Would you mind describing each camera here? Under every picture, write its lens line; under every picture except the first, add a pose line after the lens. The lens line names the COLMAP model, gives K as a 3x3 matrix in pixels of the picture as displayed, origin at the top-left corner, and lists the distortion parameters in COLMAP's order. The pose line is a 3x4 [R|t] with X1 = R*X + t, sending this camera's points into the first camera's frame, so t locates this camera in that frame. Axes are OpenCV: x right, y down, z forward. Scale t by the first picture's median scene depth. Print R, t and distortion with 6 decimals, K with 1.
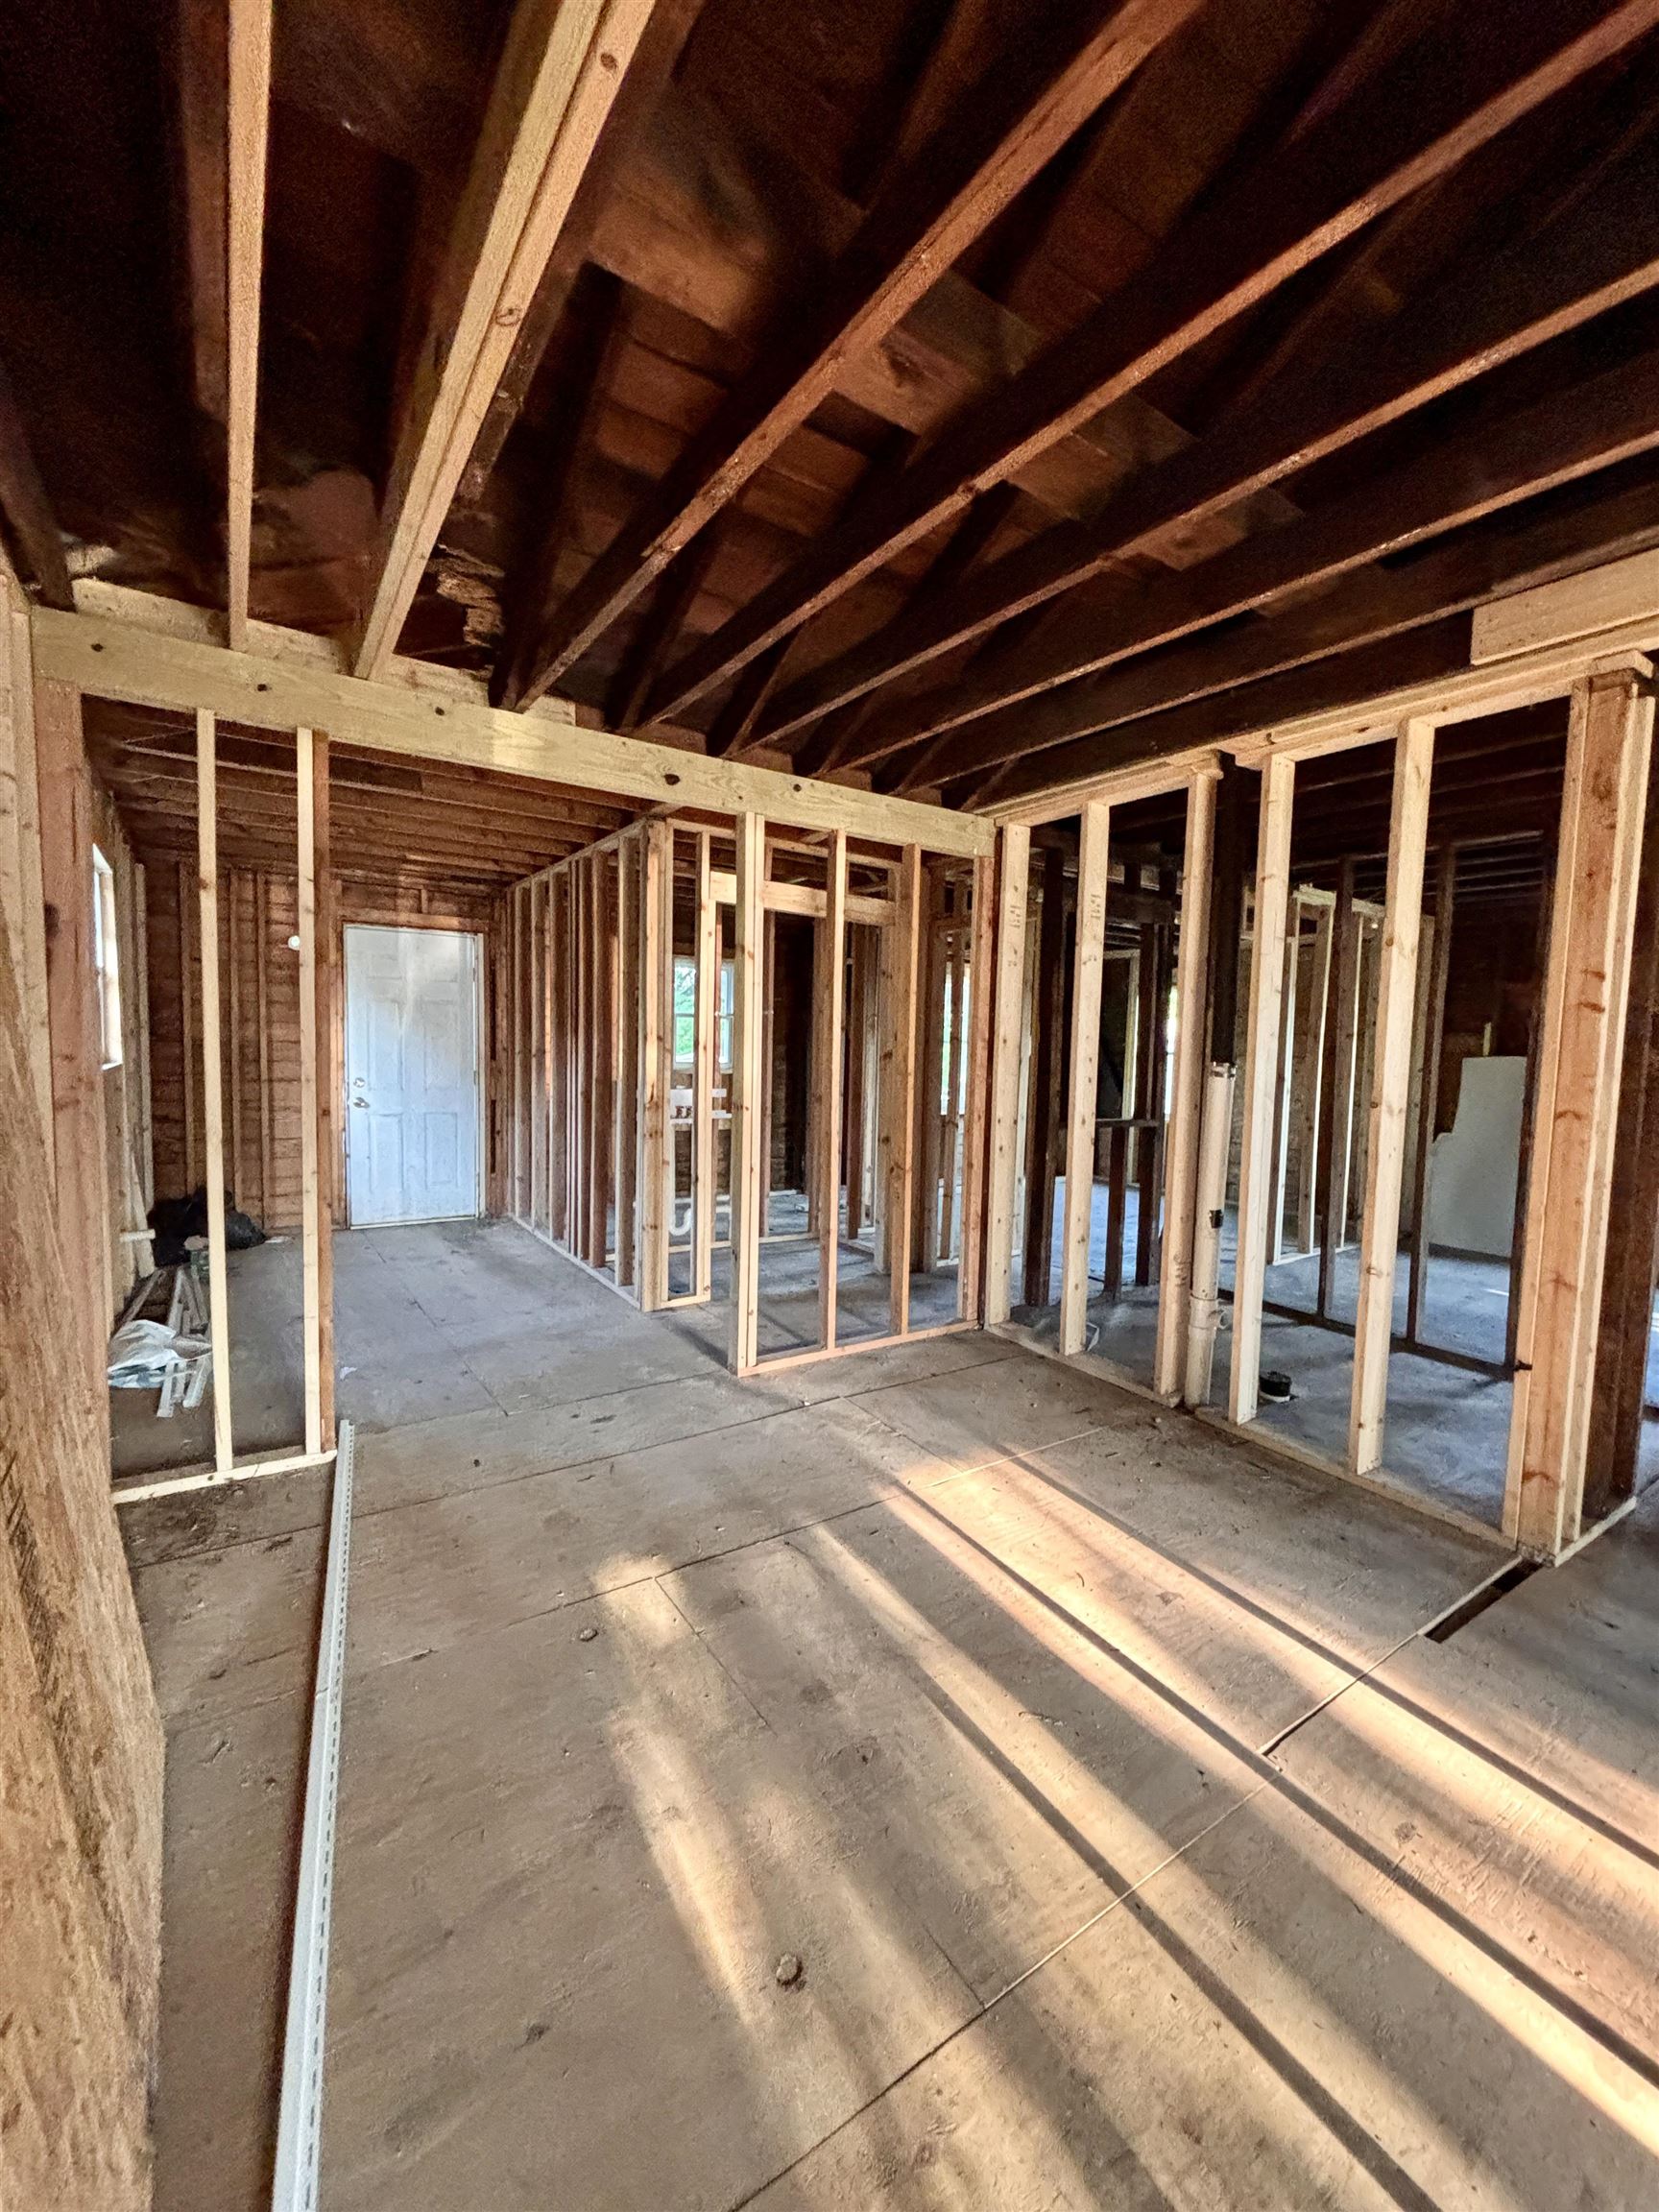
lens RADIAL K [[893.8, 0, 828.1], [0, 893.8, 1102.6], [0, 0, 1]] dist [-0.009453, 0.004124]
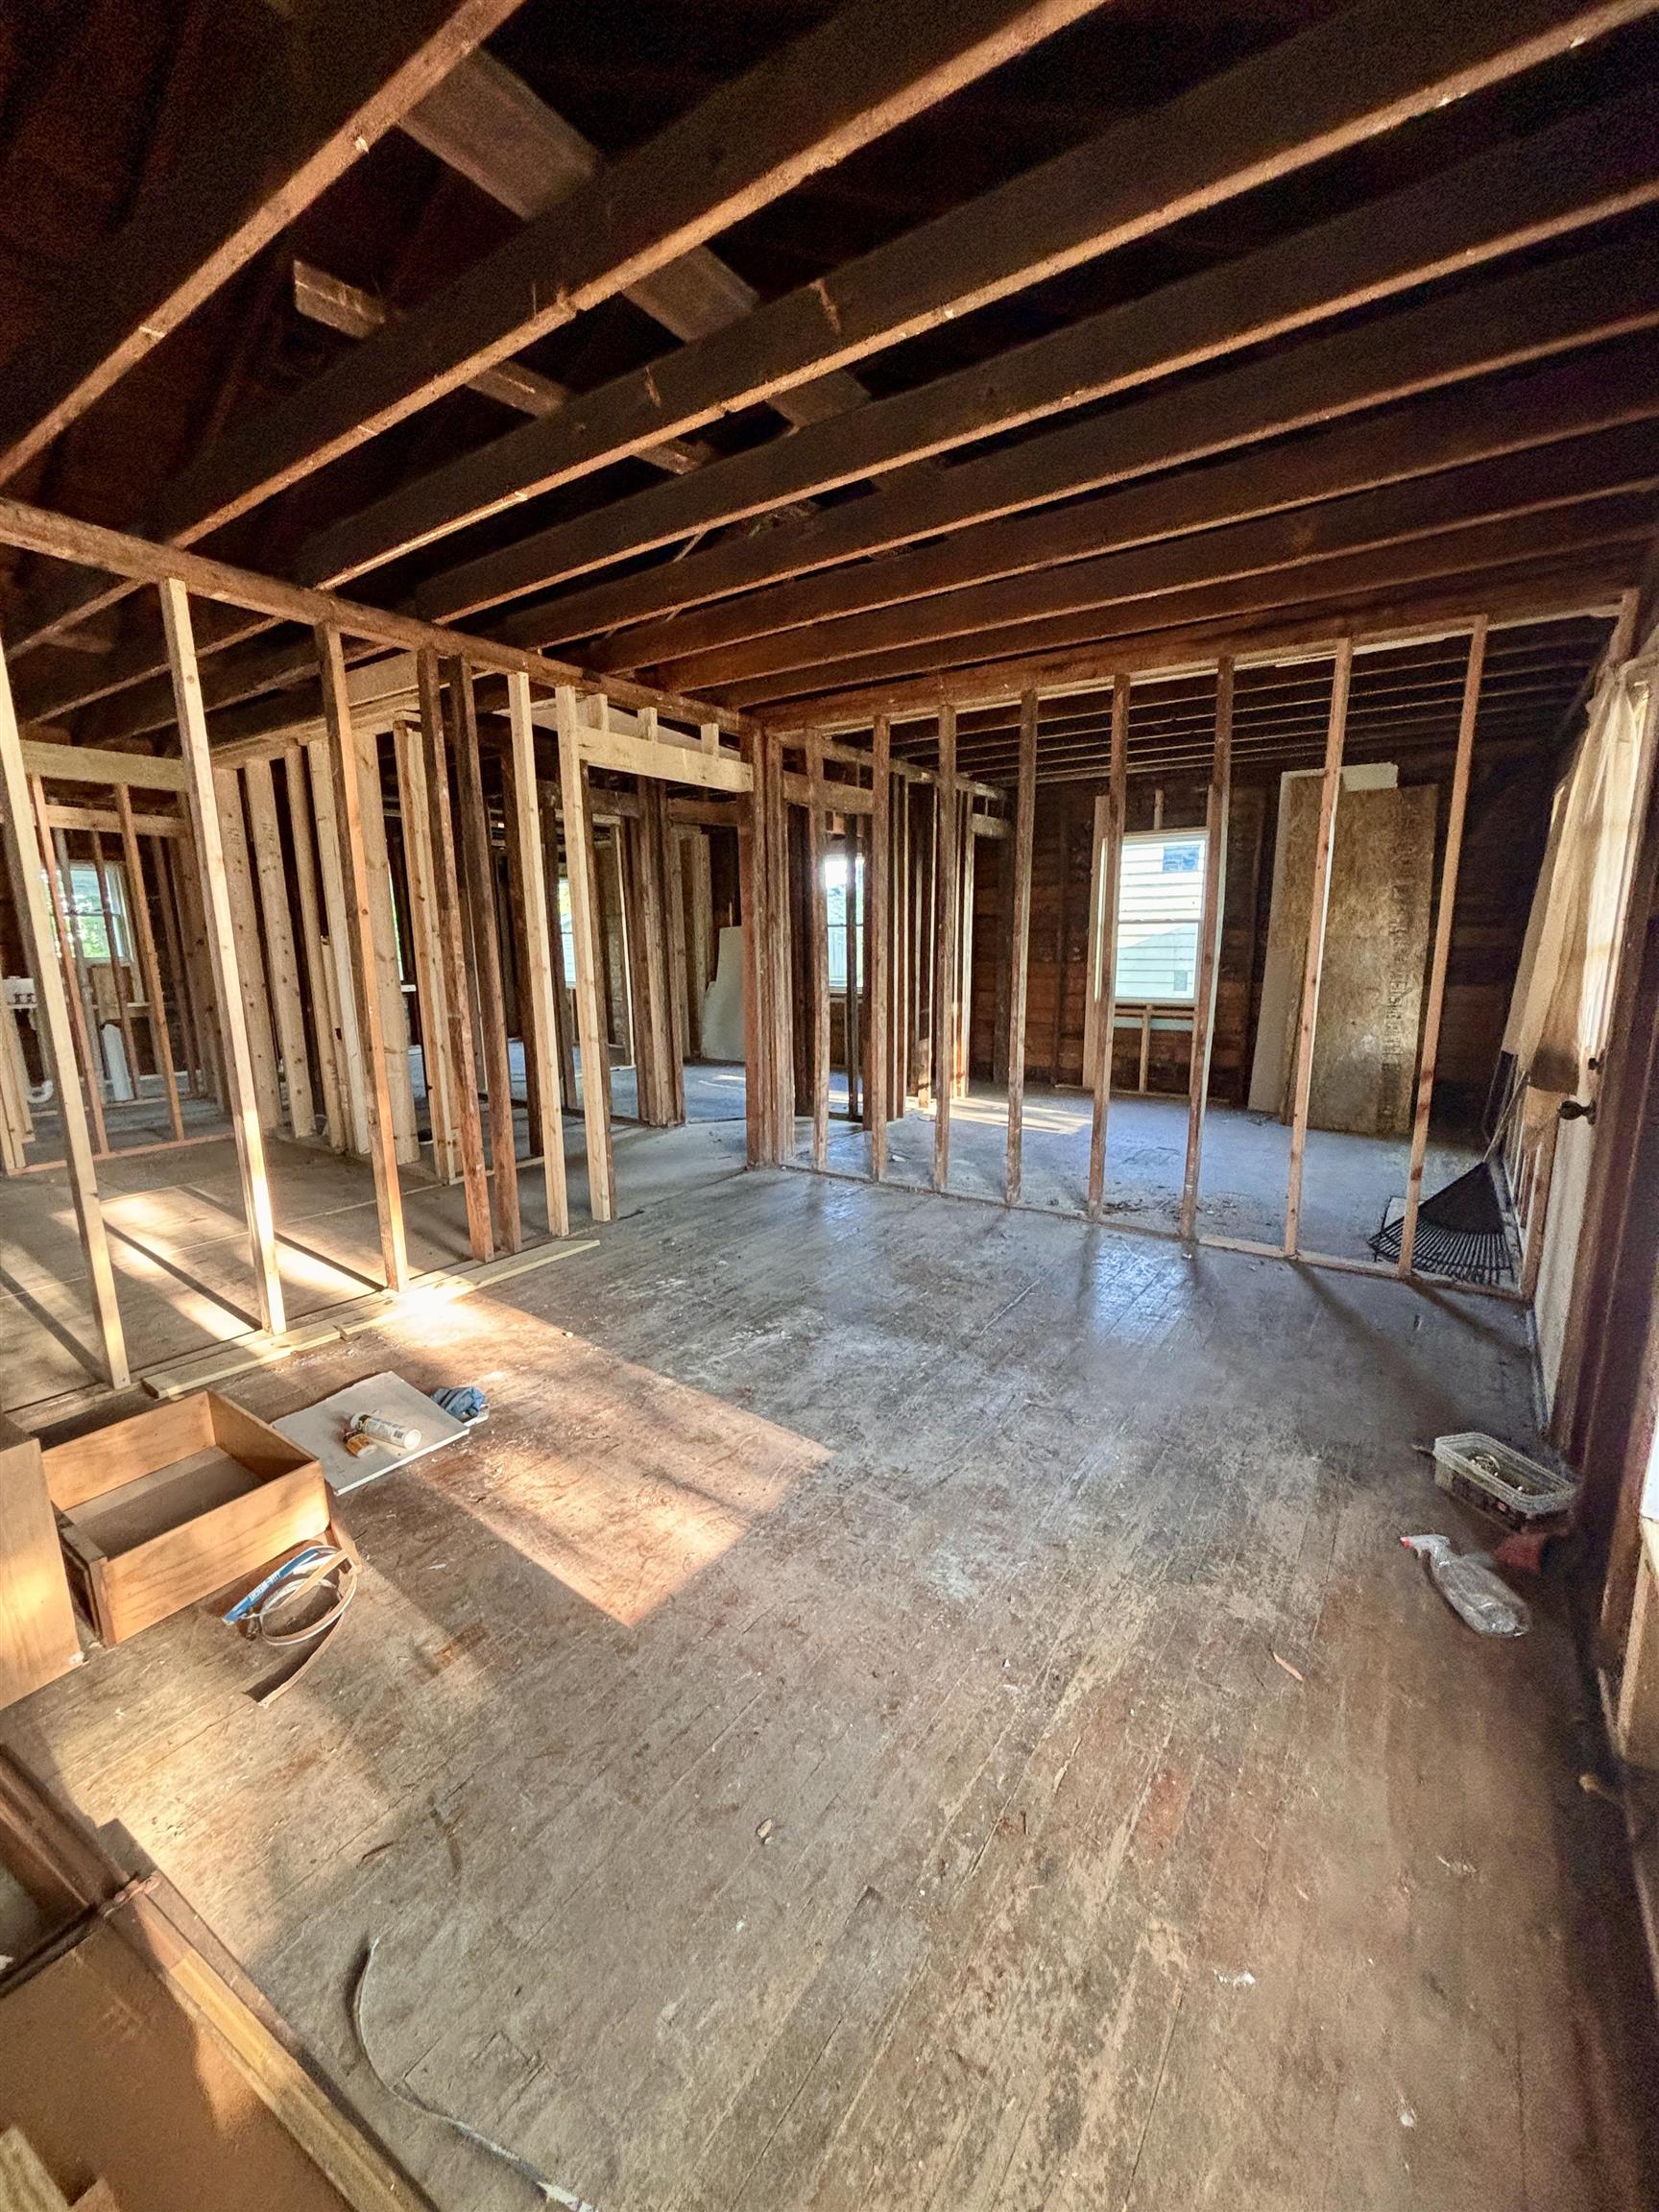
lens RADIAL K [[886.4, 0, 828.2], [0, 886.4, 1106.5], [0, 0, 1]] dist [0.001416, 0.000326]
pose [[0.929974, -0.106469, 0.351871, 0.630658], [0.061758, 0.988787, 0.135963, 0.087406], [-0.362401, -0.104711, 0.926121, -0.774682]]
